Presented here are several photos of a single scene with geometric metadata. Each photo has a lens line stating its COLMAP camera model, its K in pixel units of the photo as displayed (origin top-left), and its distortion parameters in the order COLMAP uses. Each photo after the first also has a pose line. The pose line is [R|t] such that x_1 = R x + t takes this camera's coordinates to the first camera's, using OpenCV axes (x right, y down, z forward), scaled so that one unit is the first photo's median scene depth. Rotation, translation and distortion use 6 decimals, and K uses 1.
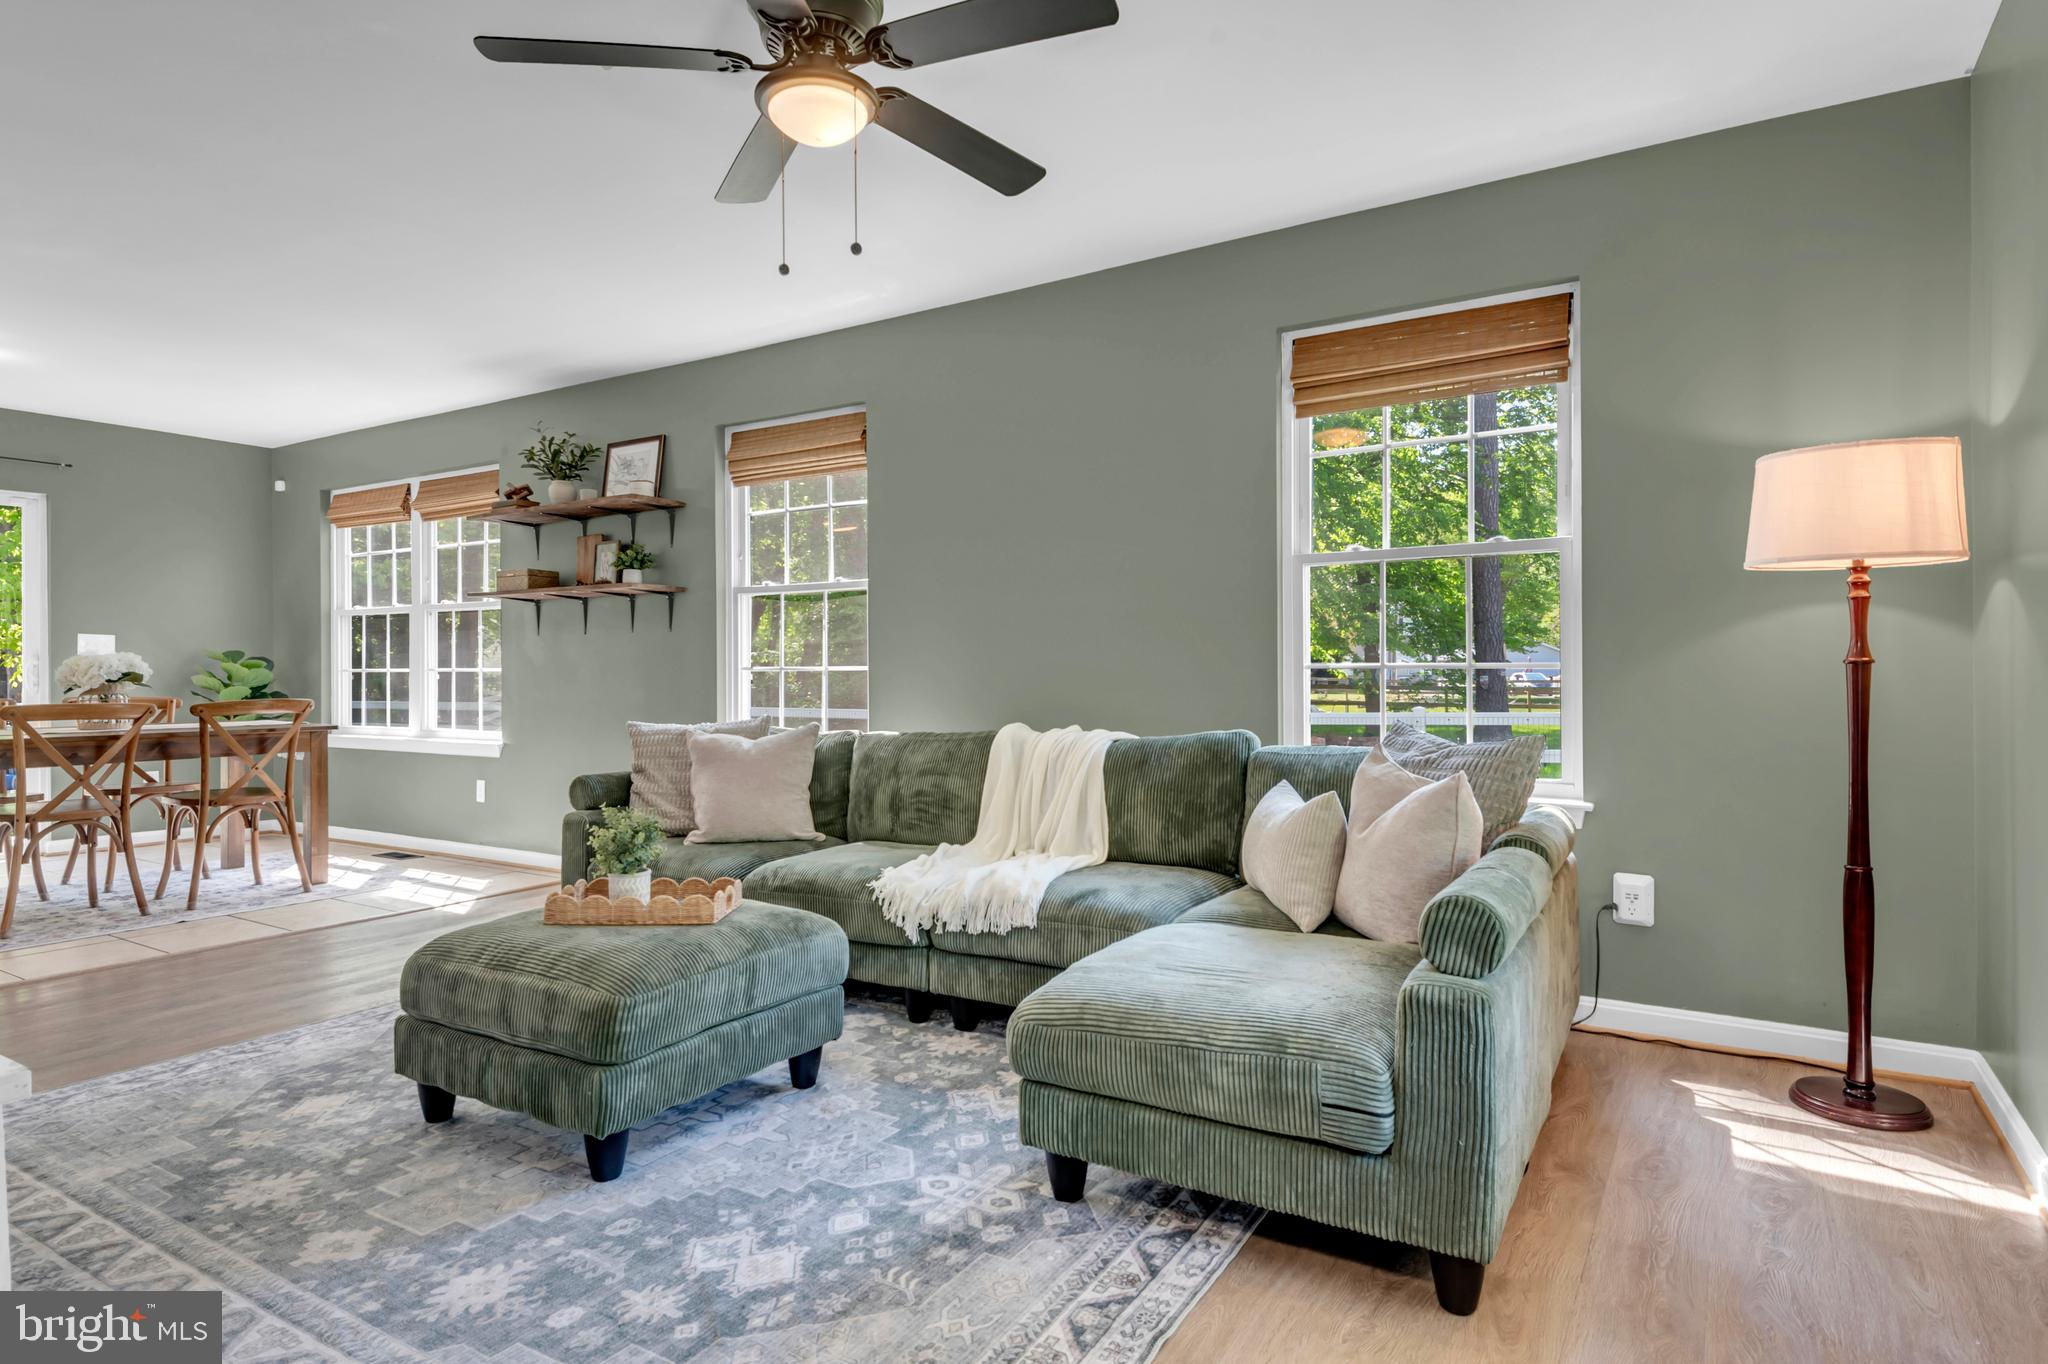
lens RADIAL K [[1122.1, 0, 1020.3], [0, 1122.1, 672.5], [0, 0, 1]] dist [0.030909, -0.016579]
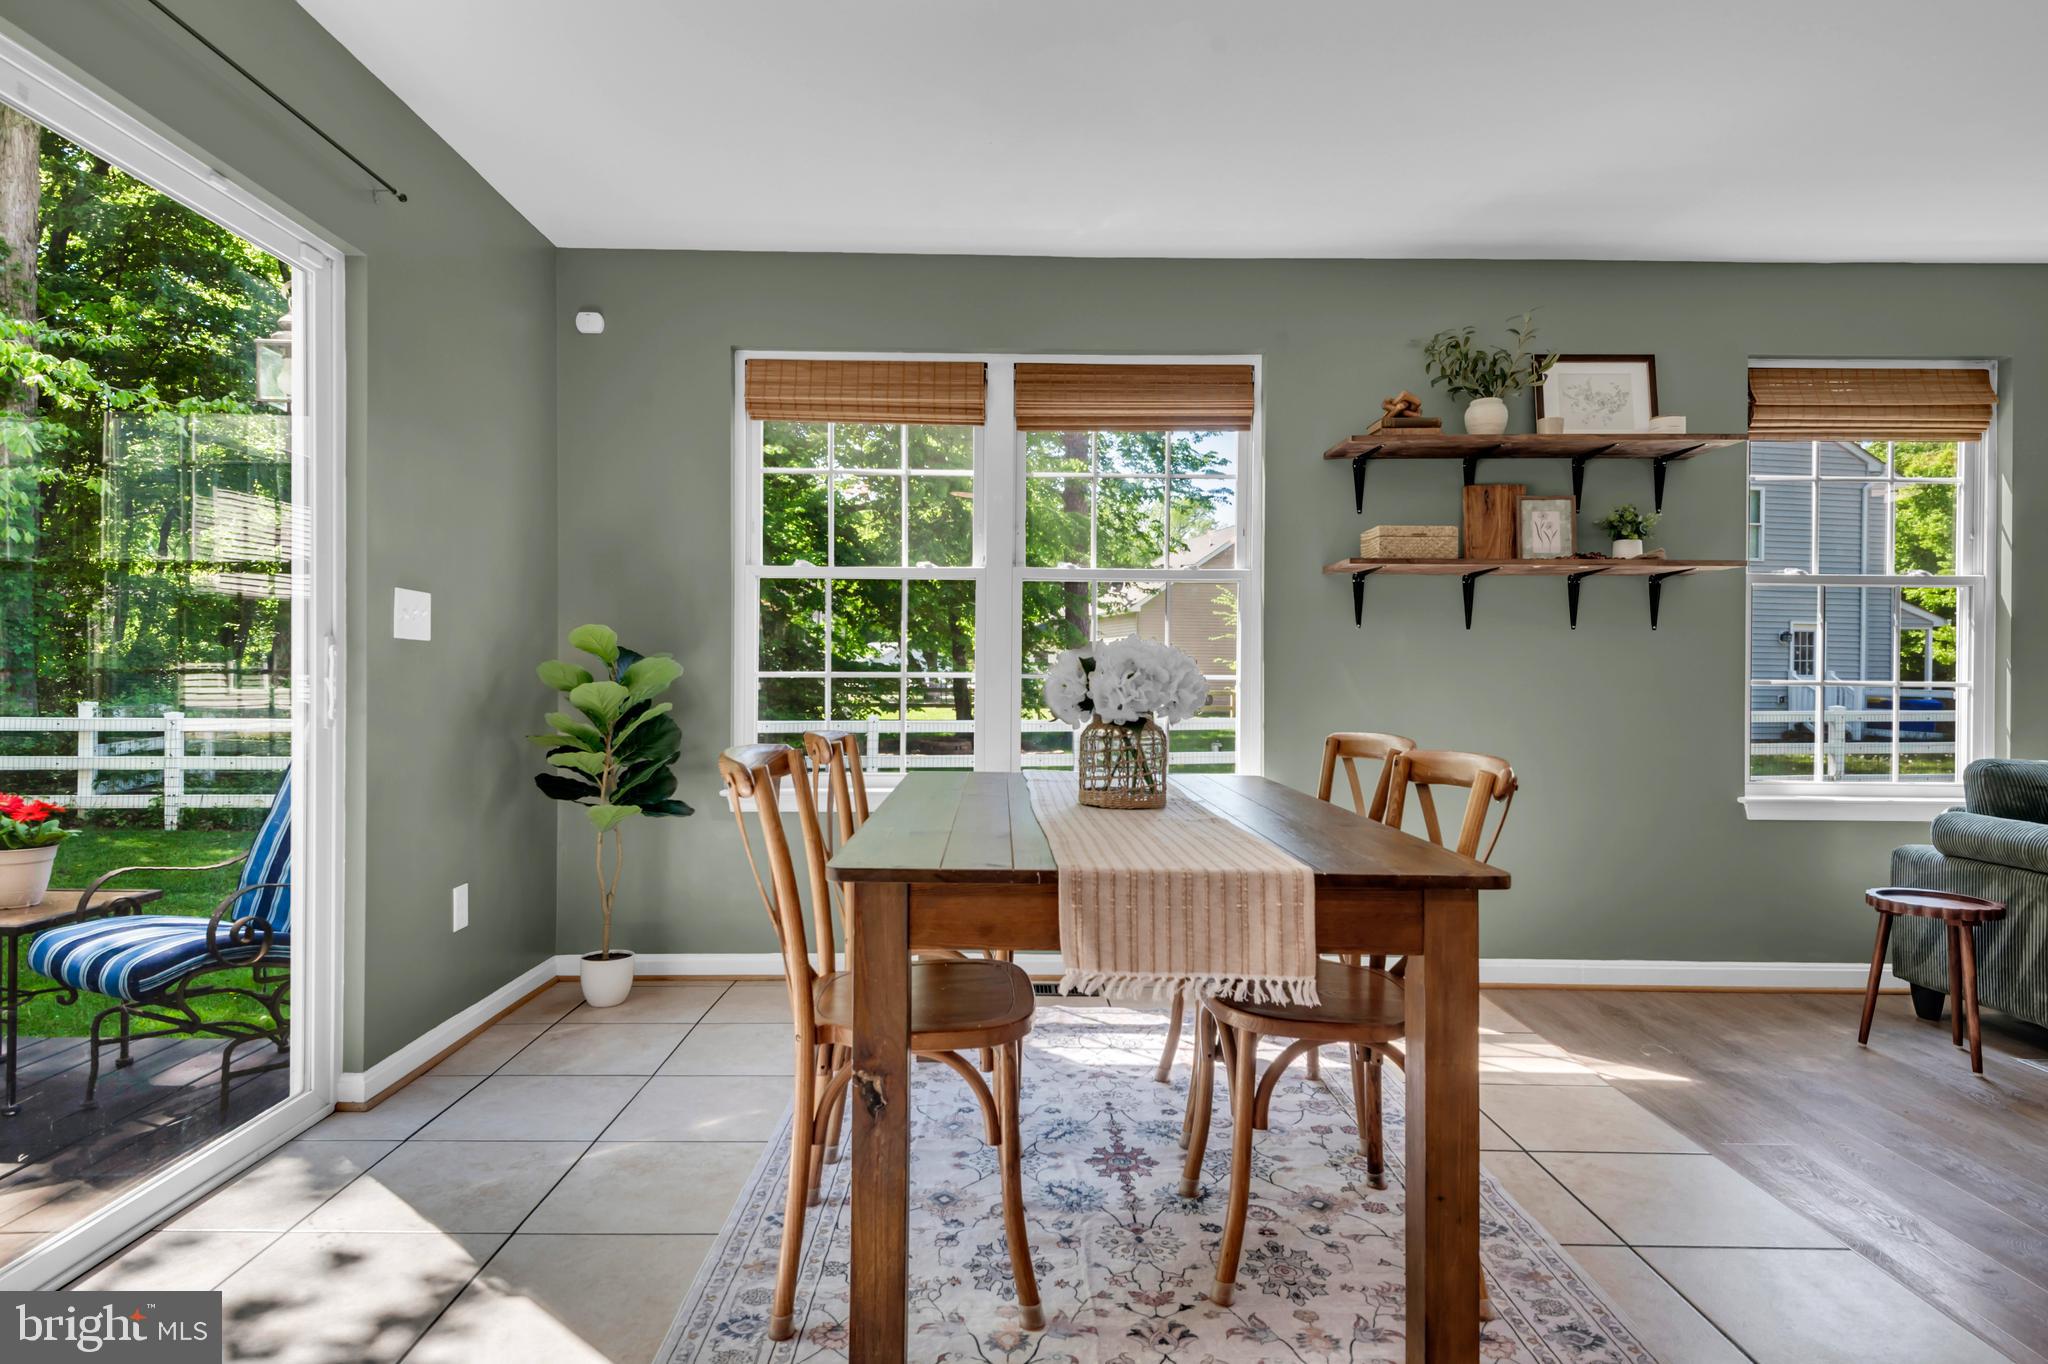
lens RADIAL K [[1127.1, 0, 1013.0], [0, 1127.1, 673.1], [0, 0, 1]] dist [0.051063, -0.035164]
pose [[0.839914, 0.011772, 0.542592, -2.098179], [-0.009838, 0.999931, -0.006467, -0.000977], [-0.542630, 0.000094, 0.839972, 1.218712]]
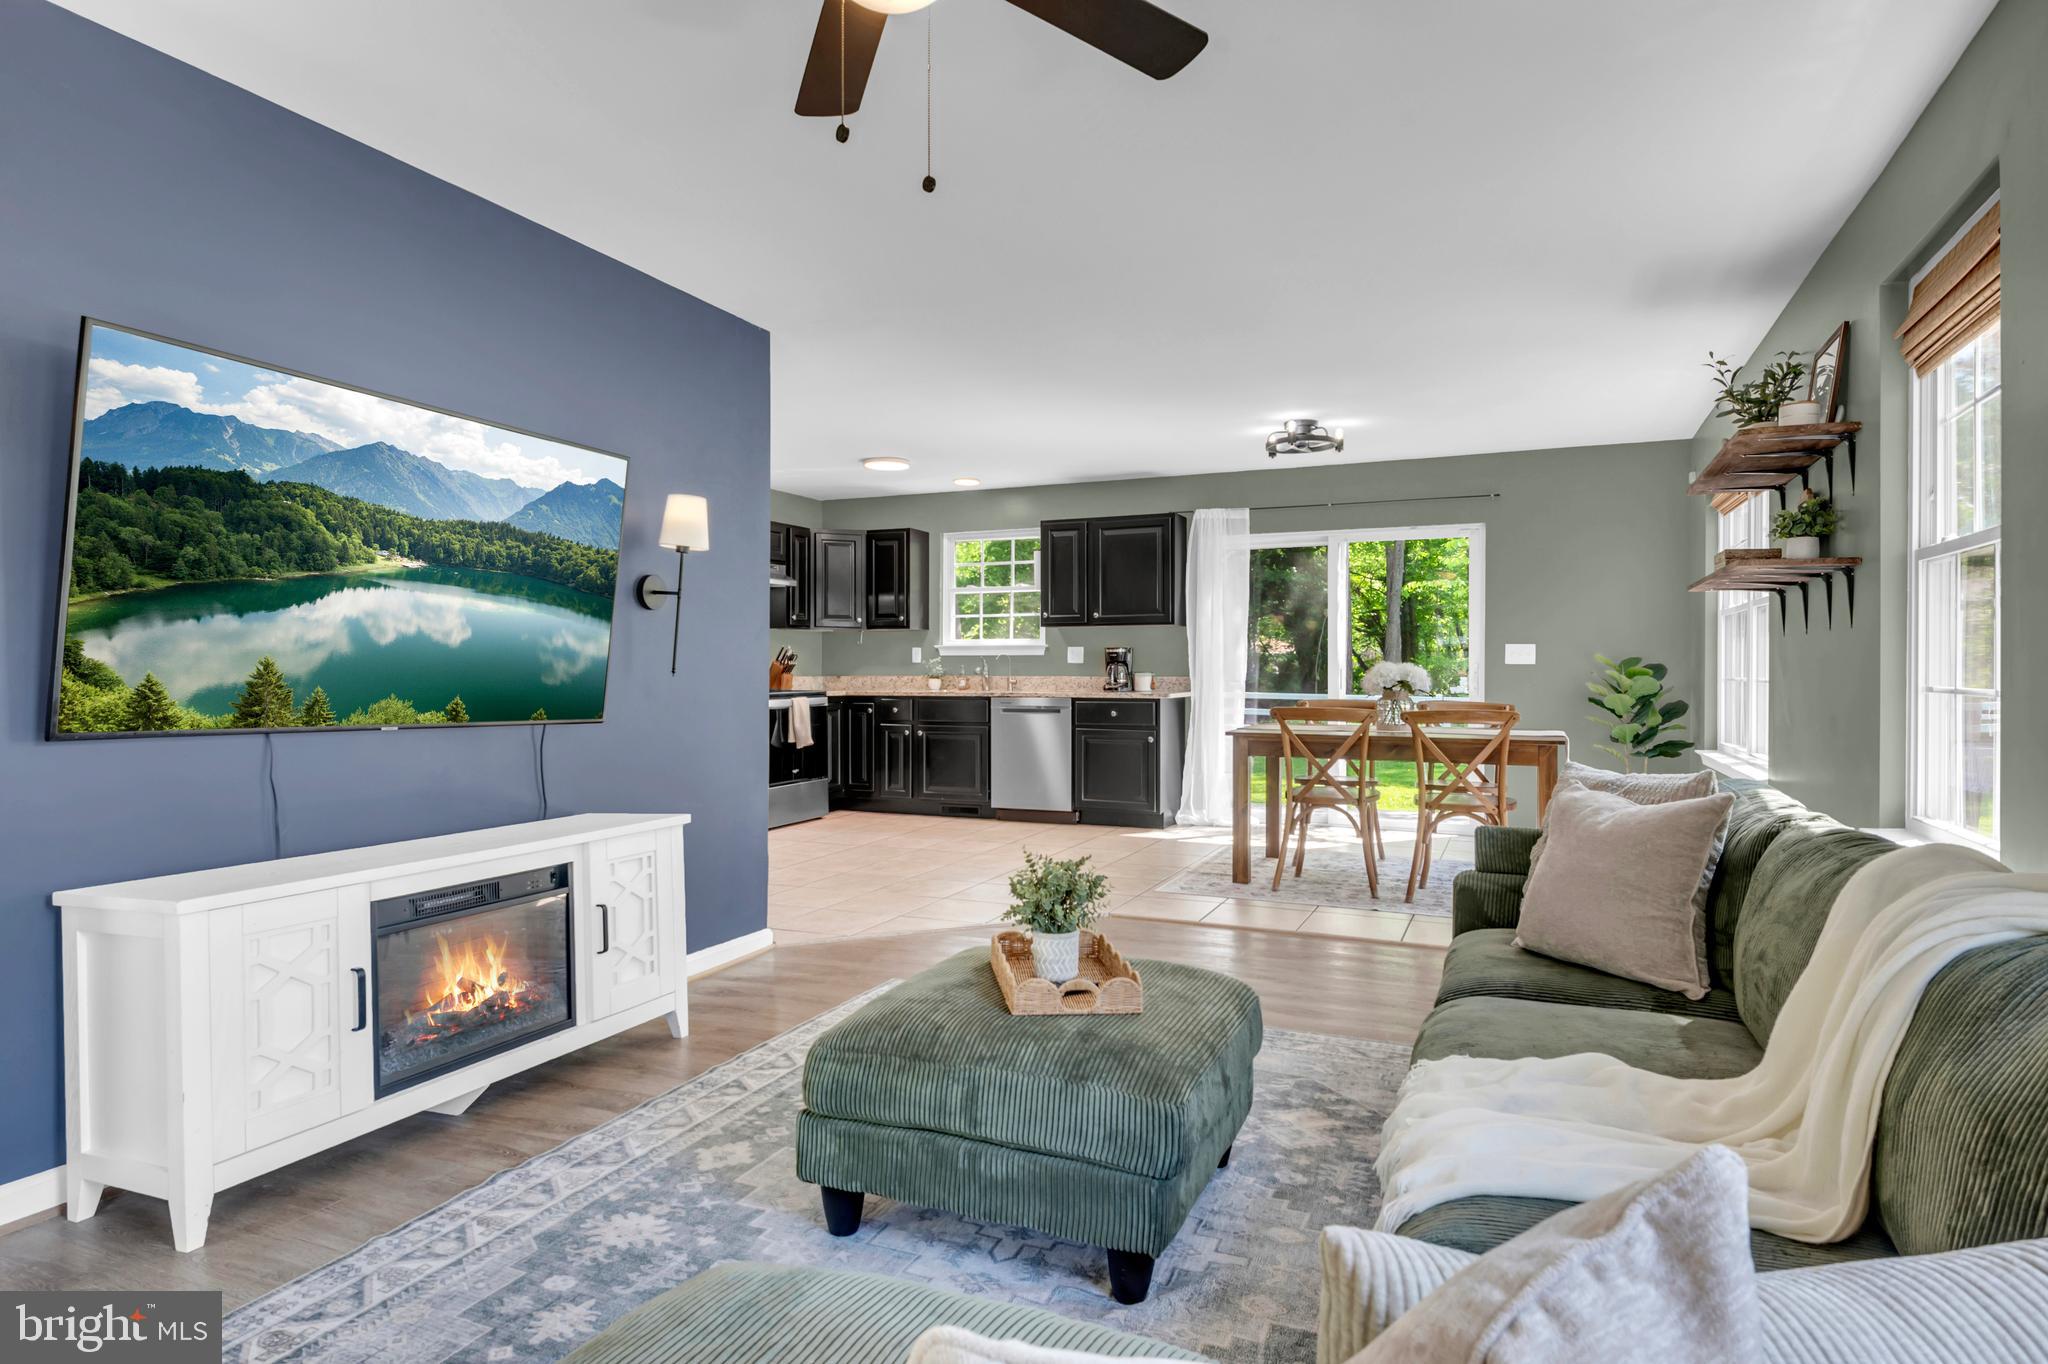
lens RADIAL K [[1151.2, 0, 1014.7], [0, 1151.2, 669.8], [0, 0, 1]] dist [0.043215, -0.038072]
pose [[0.137208, 0.006755, -0.990519, 0.540626], [-0.004367, 0.999971, 0.006215, -0.026973], [0.990533, 0.003473, 0.137234, 0.887365]]
